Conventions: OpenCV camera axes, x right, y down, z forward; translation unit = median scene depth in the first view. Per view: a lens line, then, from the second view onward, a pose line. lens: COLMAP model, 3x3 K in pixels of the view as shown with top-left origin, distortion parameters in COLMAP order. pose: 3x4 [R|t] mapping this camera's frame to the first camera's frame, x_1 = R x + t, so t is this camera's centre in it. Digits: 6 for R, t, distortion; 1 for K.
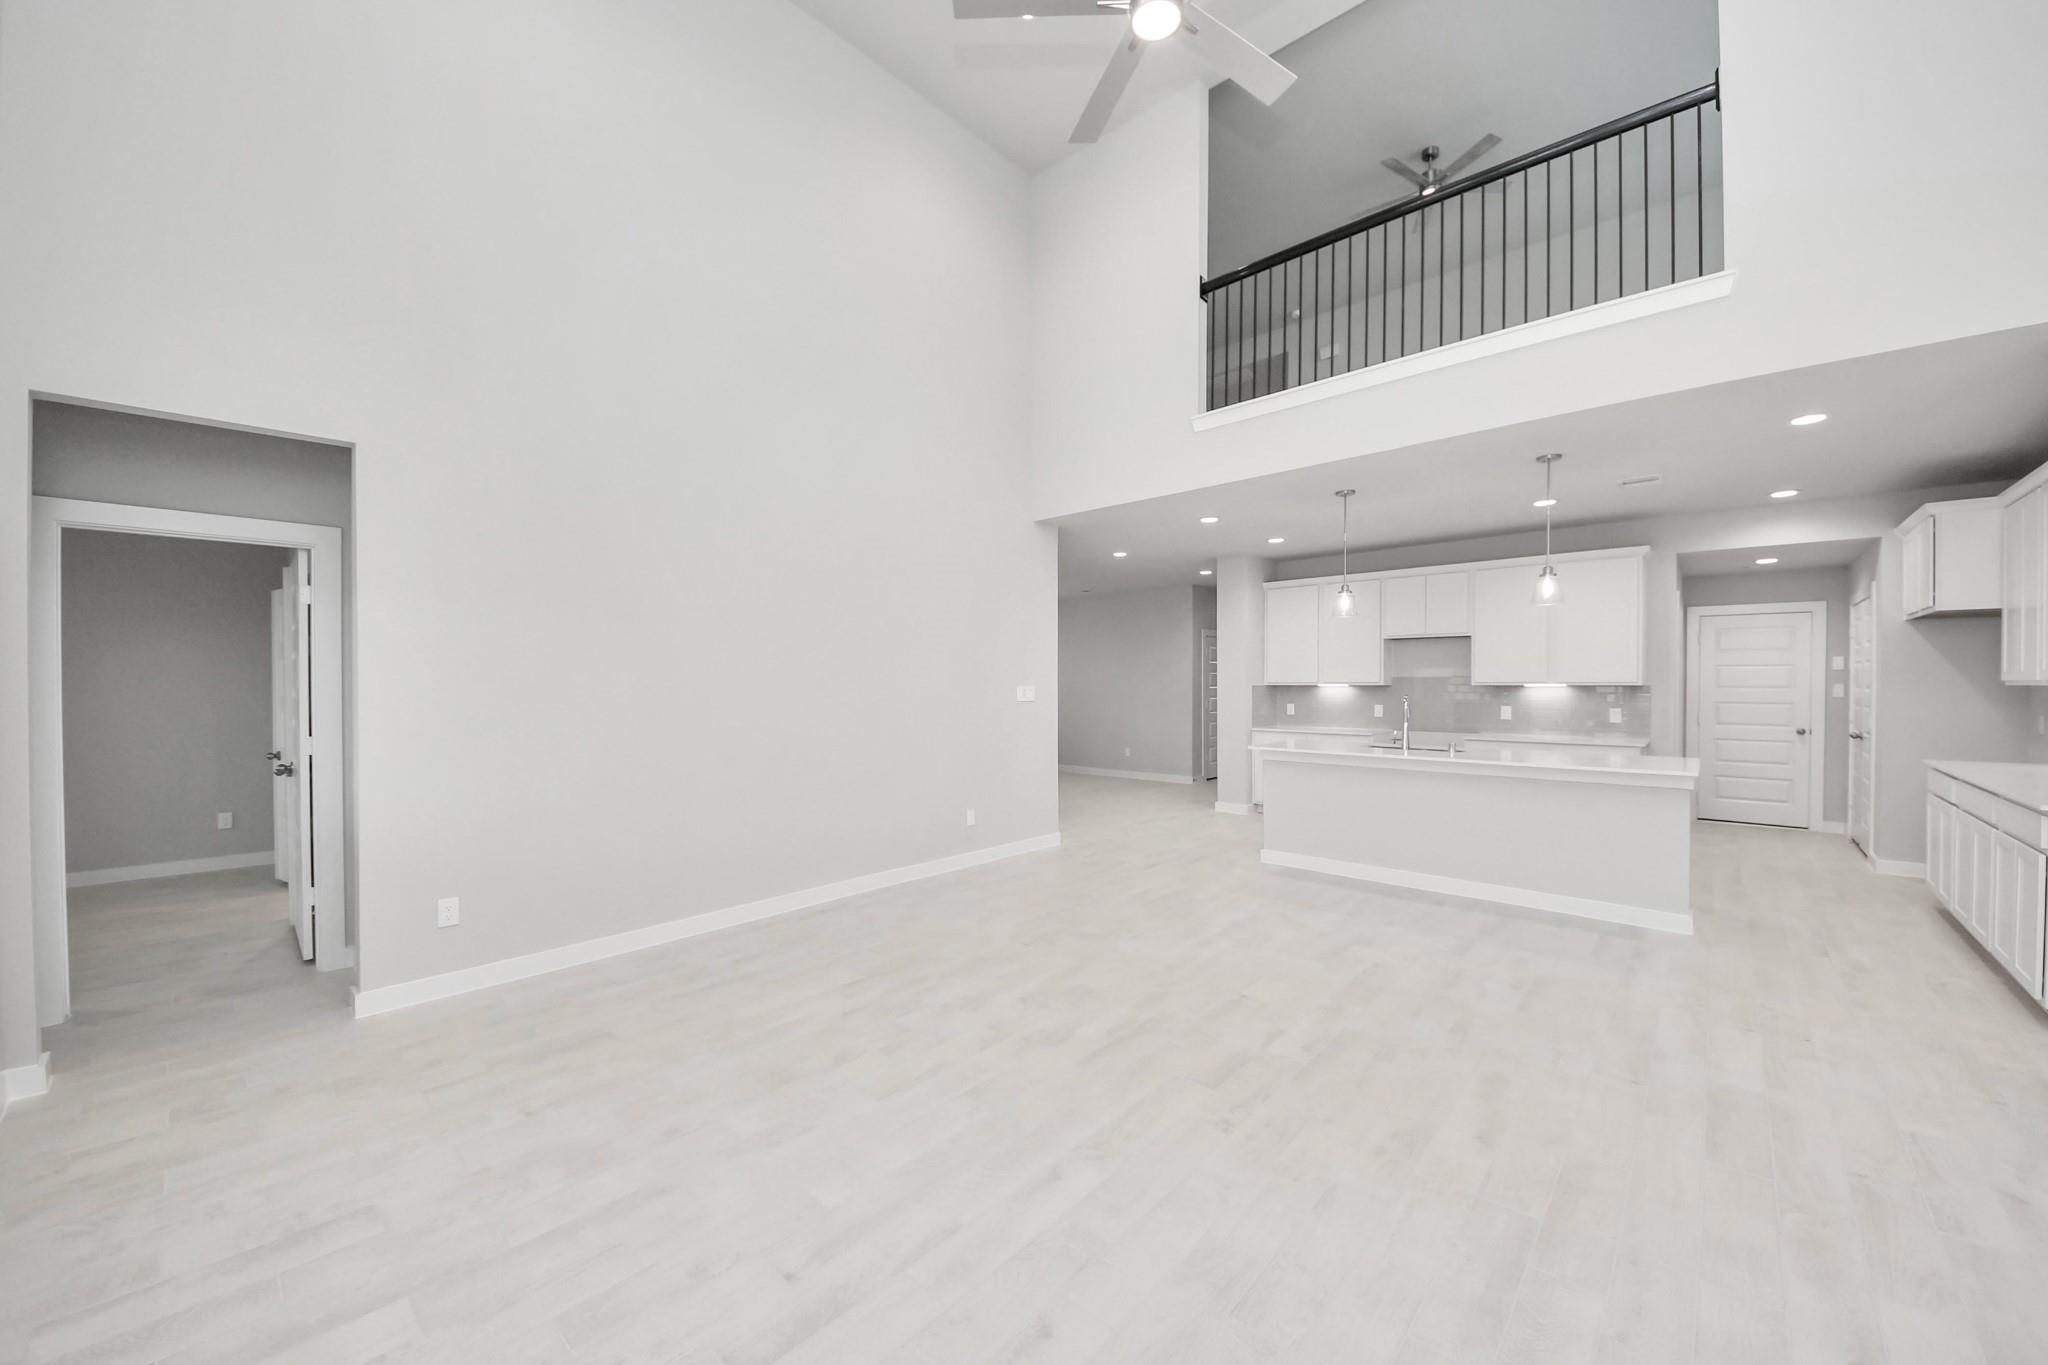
lens RADIAL K [[758.1, 0, 1023.4], [0, 758.1, 688.8], [0, 0, 1]] dist [-0.001087, -0.000210]
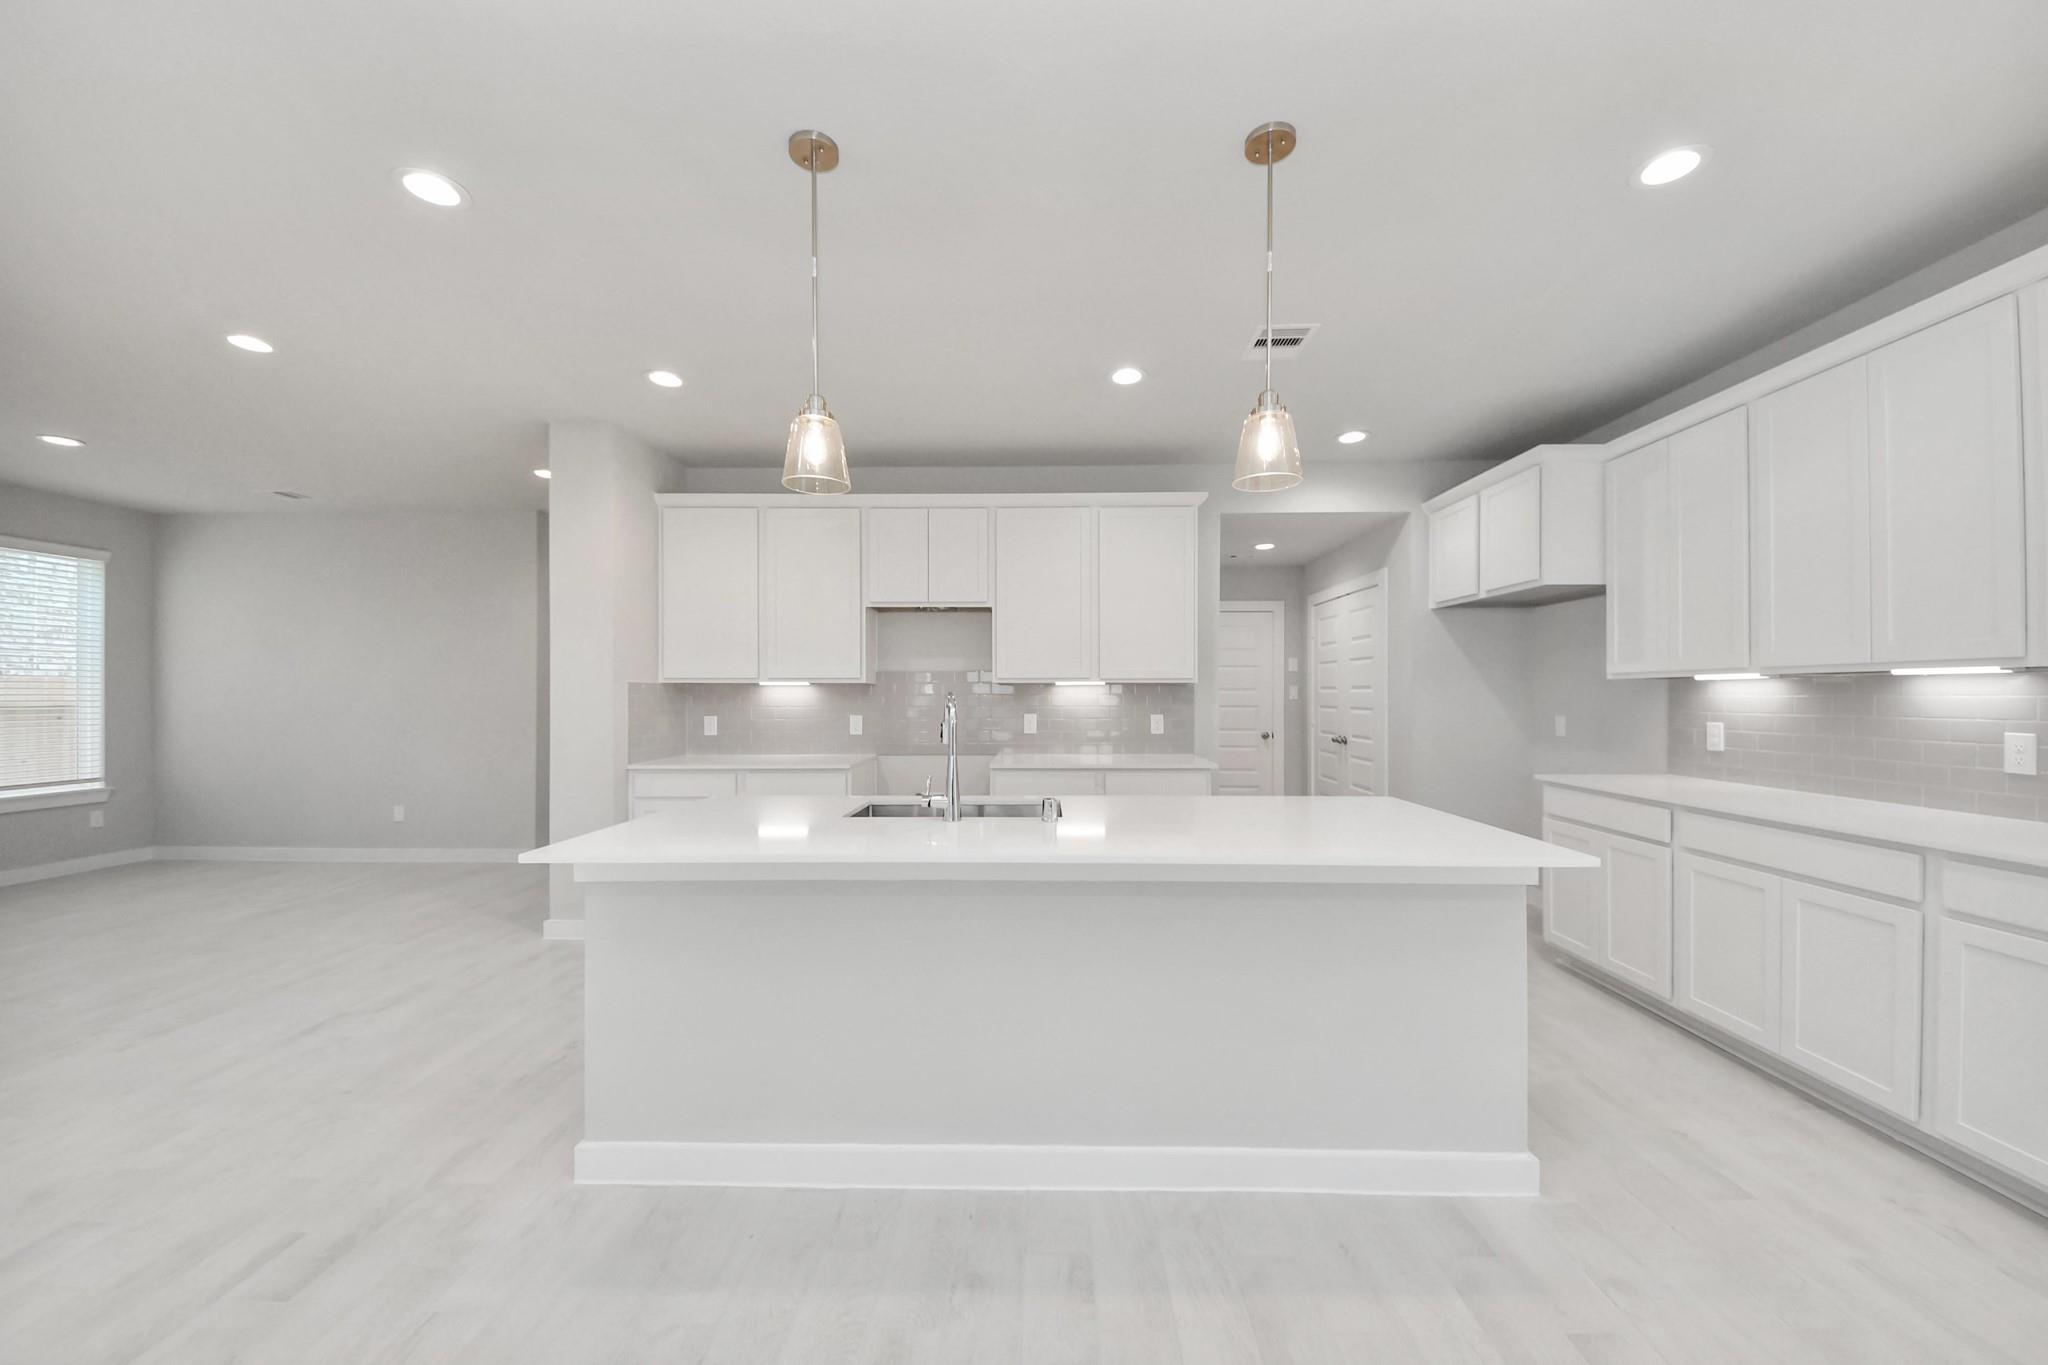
lens RADIAL K [[731.0, 0, 1040.9], [0, 731.0, 693.3], [0, 0, 1]] dist [0.029801, -0.019297]
pose [[0.746817, 0.003308, 0.665021, 0.208810], [0.003104, 0.999959, -0.008460, 0.009877], [-0.665022, 0.008382, 0.746776, 0.514872]]
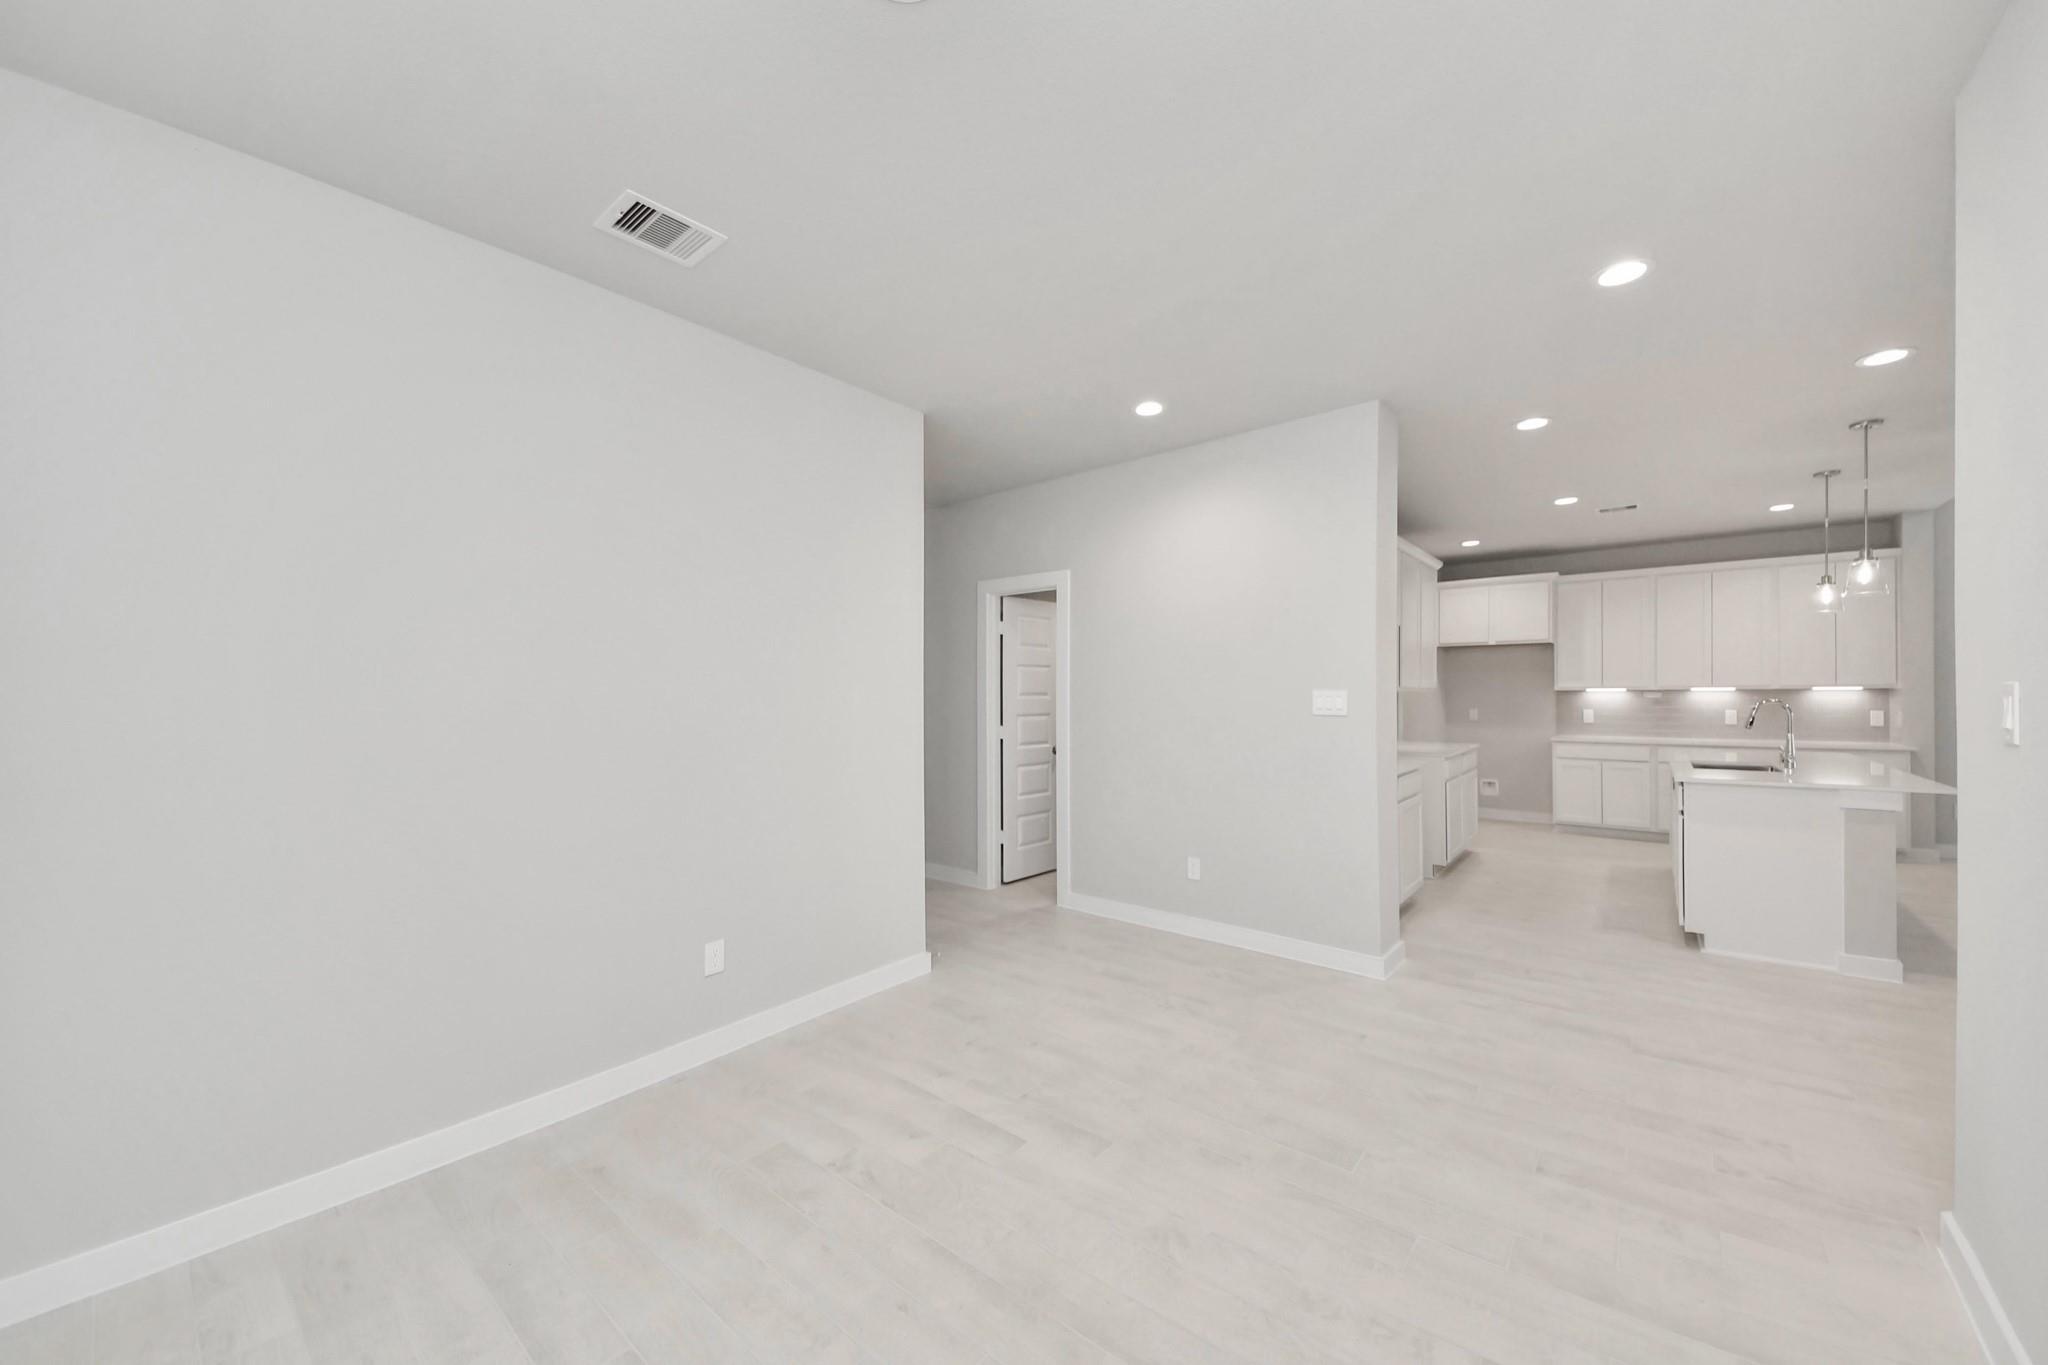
lens RADIAL K [[758.1, 0, 1023.4], [0, 758.1, 688.8], [0, 0, 1]] dist [-0.001087, -0.000210]
pose [[-0.064203, 0.009279, 0.997894, -0.196597], [0.011817, 0.999894, -0.008537, -0.004691], [-0.997867, 0.011244, -0.064306, 1.457695]]
